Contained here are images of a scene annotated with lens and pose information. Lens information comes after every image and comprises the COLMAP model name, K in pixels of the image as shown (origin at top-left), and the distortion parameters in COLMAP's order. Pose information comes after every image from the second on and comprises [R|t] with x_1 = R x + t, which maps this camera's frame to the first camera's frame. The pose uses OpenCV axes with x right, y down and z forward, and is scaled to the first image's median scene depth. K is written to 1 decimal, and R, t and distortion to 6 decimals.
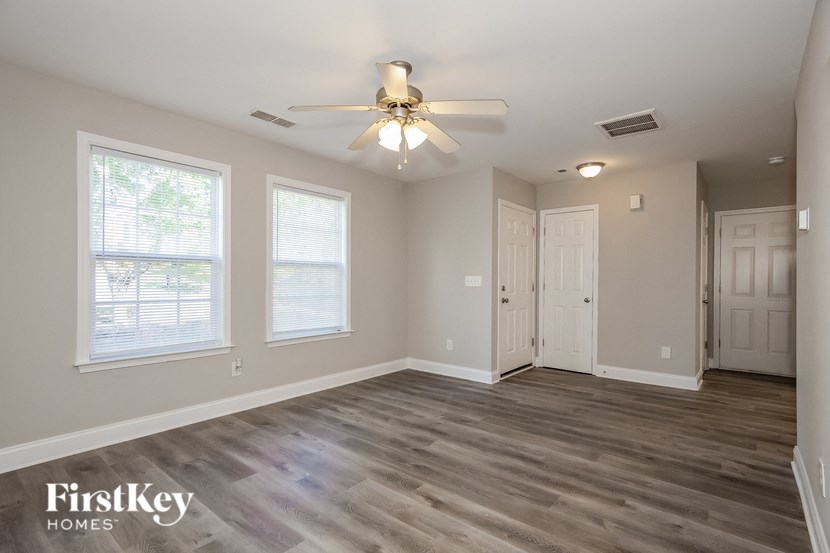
lens RADIAL K [[399.3, 0, 416.0], [0, 399.3, 283.4], [0, 0, 1]] dist [0.014402, 0.000034]
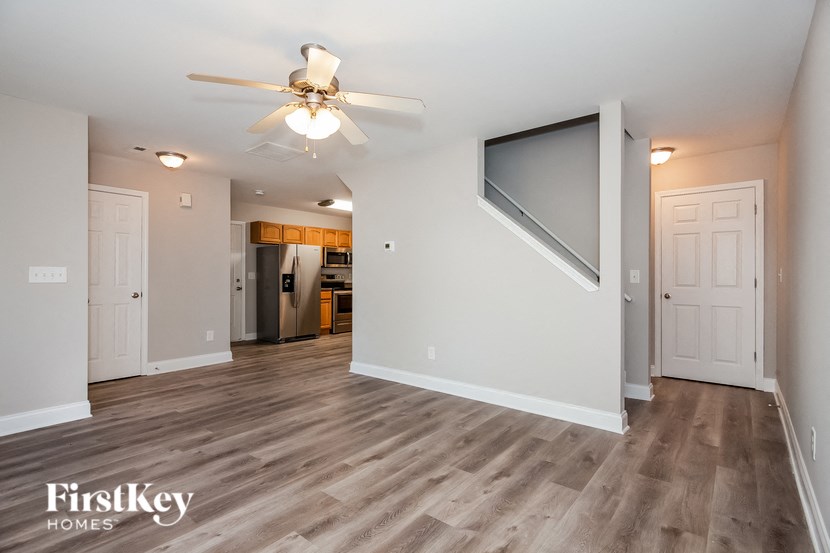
lens RADIAL K [[399.3, 0, 416.0], [0, 399.3, 283.4], [0, 0, 1]] dist [0.014402, 0.000034]
pose [[-0.013887, -0.021608, 0.999670, -0.741992], [0.001663, 0.999765, 0.021633, -0.006165], [-0.999902, 0.001963, -0.013848, 0.570504]]
